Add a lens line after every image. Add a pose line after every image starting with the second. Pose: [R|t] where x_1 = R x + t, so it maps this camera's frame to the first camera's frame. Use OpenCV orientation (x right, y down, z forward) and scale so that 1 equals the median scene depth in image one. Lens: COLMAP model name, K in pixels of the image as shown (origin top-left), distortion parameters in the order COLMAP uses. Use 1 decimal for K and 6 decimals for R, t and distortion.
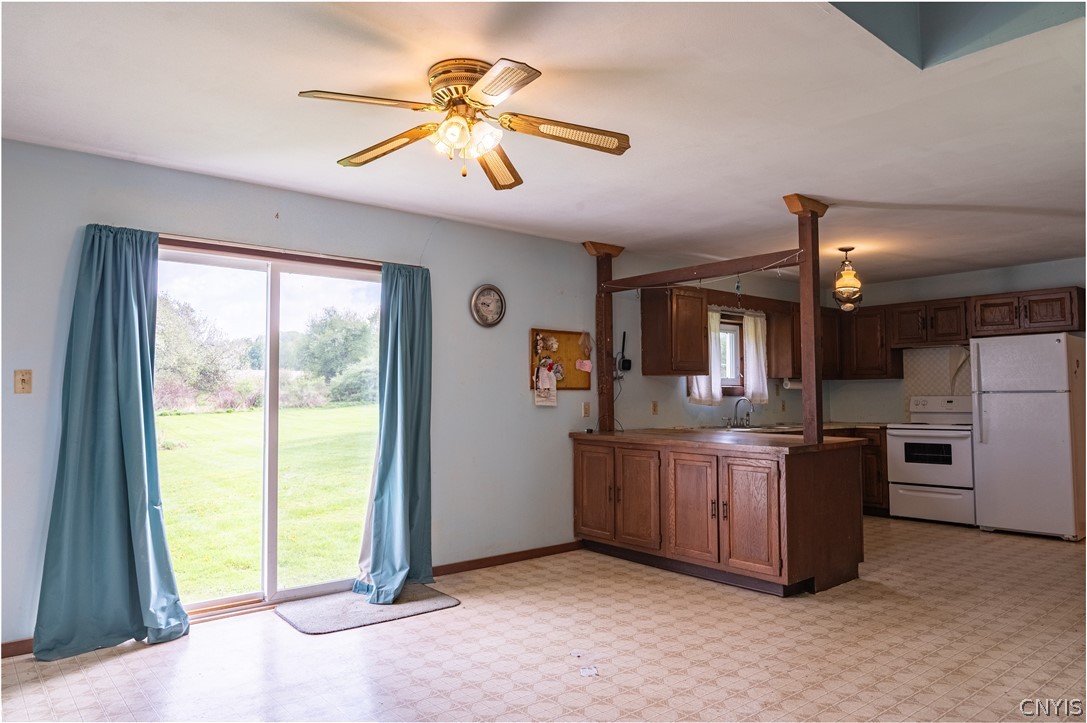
lens RADIAL K [[724.8, 0, 543.5], [0, 724.8, 361.5], [0, 0, 1]] dist [-0.006202, -0.000204]
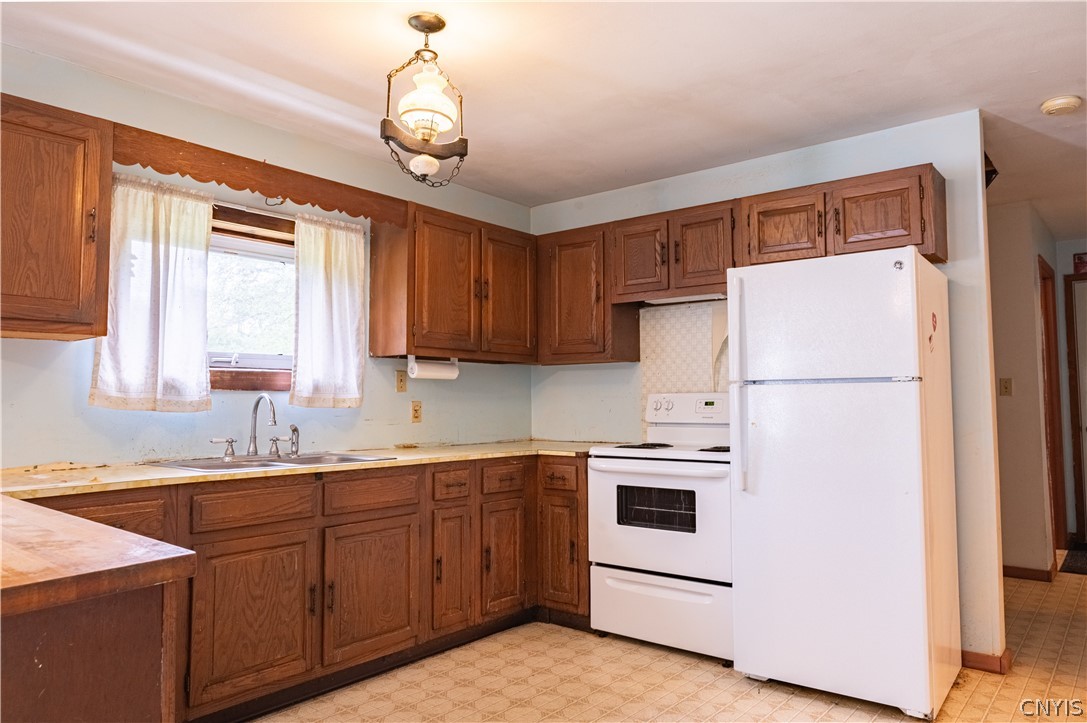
lens RADIAL K [[734.4, 0, 543.5], [0, 734.4, 361.5], [0, 0, 1]] dist [-0.002564, 0.001155]
pose [[0.983960, 0.010535, 0.178080, 0.454863], [-0.009836, 0.999940, -0.004808, 0.037542], [-0.178120, 0.002980, 0.984004, 0.646674]]
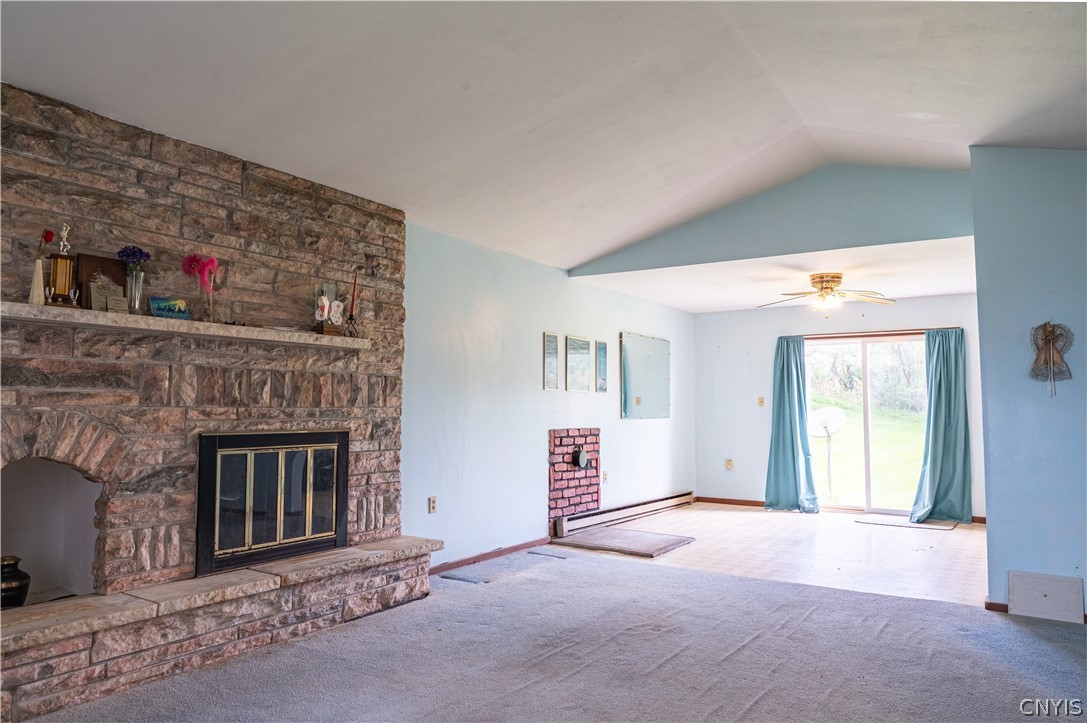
lens RADIAL K [[724.8, 0, 543.5], [0, 724.8, 361.5], [0, 0, 1]] dist [-0.006202, -0.000204]
pose [[0.275270, -0.054572, -0.959817, 0.978262], [0.046678, 0.997969, -0.043355, -0.024965], [0.960233, -0.032868, 0.277258, -0.288508]]
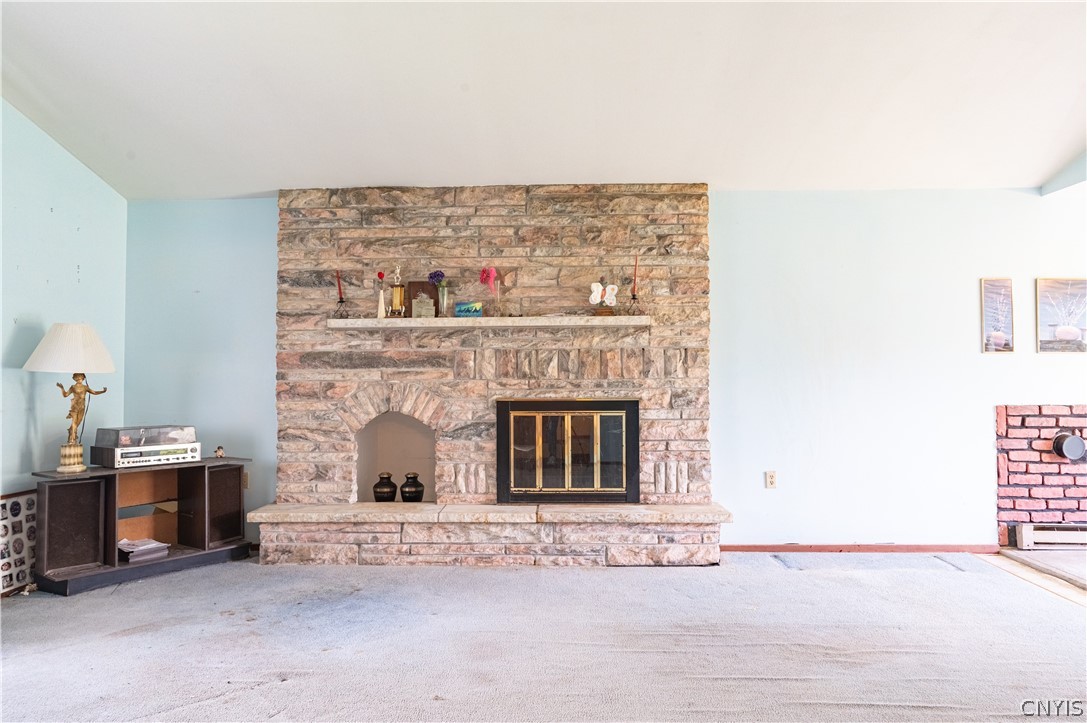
lens RADIAL K [[724.8, 0, 543.5], [0, 724.8, 361.5], [0, 0, 1]] dist [-0.006202, -0.000204]
pose [[-0.668276, -0.009190, -0.743856, 0.882399], [0.049414, 0.997167, -0.056713, 0.004346], [0.742270, -0.074657, -0.665929, 0.231592]]
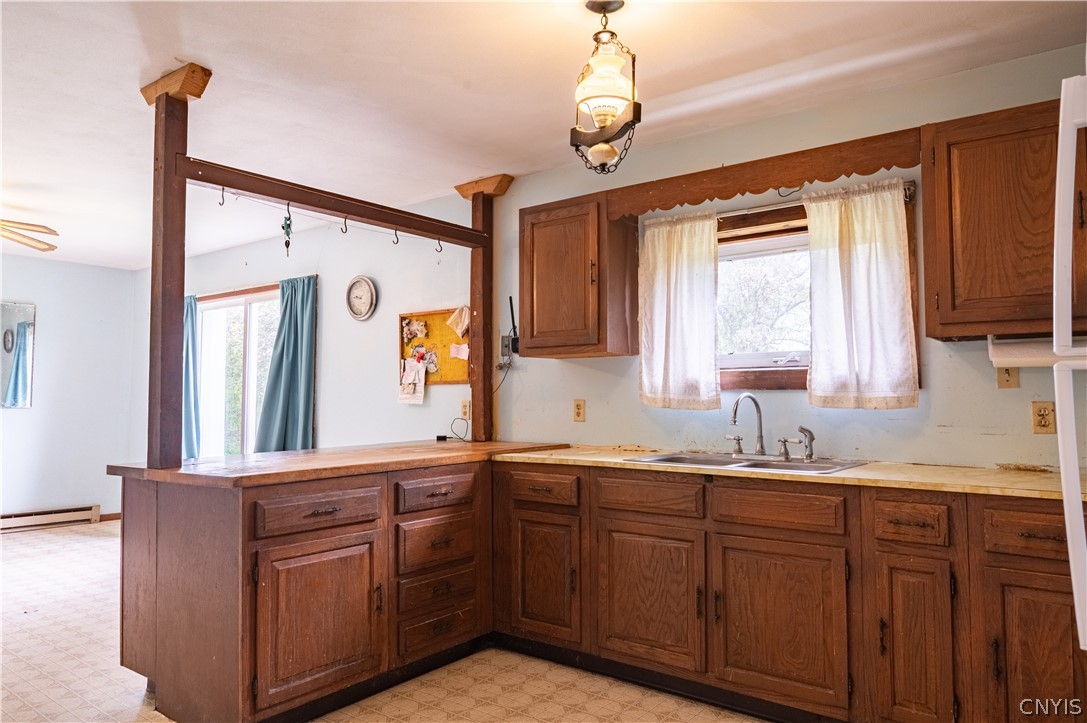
lens RADIAL K [[724.8, 0, 543.5], [0, 724.8, 361.5], [0, 0, 1]] dist [-0.006202, -0.000204]
pose [[0.214833, -0.045509, -0.975590, 0.857873], [0.049604, 0.998133, -0.035637, 0.049666], [0.975390, -0.040737, 0.216690, 0.971155]]
